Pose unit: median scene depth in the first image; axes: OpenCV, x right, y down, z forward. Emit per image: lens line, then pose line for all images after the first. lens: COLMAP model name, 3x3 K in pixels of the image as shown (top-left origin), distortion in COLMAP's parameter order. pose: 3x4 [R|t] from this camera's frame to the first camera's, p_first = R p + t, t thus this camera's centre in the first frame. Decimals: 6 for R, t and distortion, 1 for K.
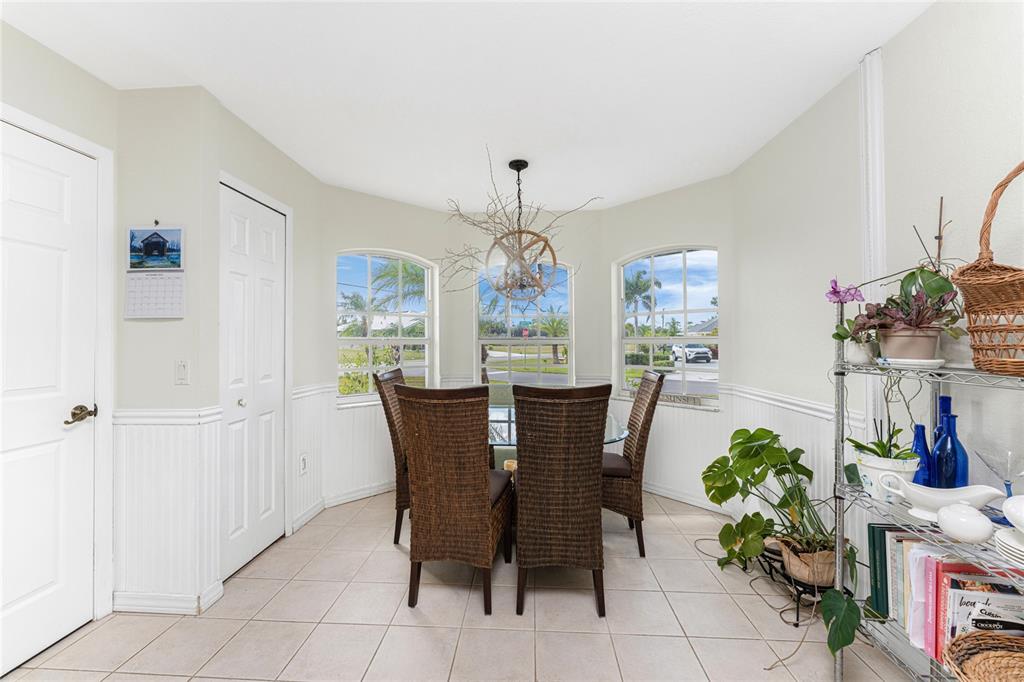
lens RADIAL K [[412.8, 0, 512.0], [0, 412.8, 341.0], [0, 0, 1]] dist [0.001823, -0.000431]
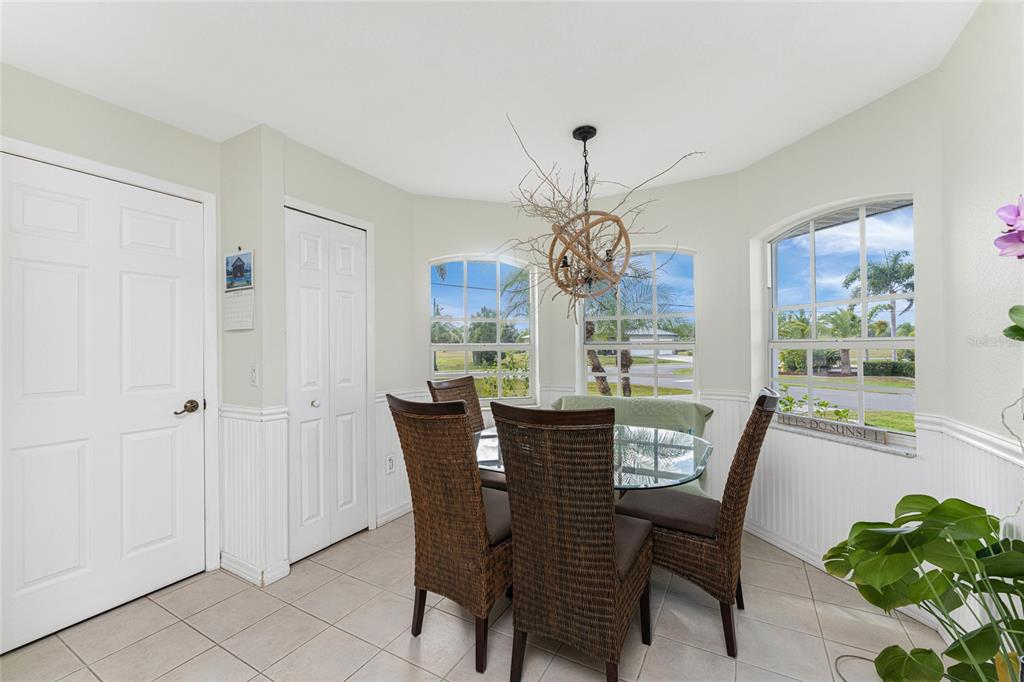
lens RADIAL K [[418.0, 0, 513.4], [0, 418.0, 350.1], [0, 0, 1]] dist [-0.001194, 0.000037]
pose [[0.897709, -0.002248, -0.440582, 0.366209], [0.006454, 0.999947, 0.008048, -0.000482], [0.440541, -0.010068, 0.897676, 0.264012]]
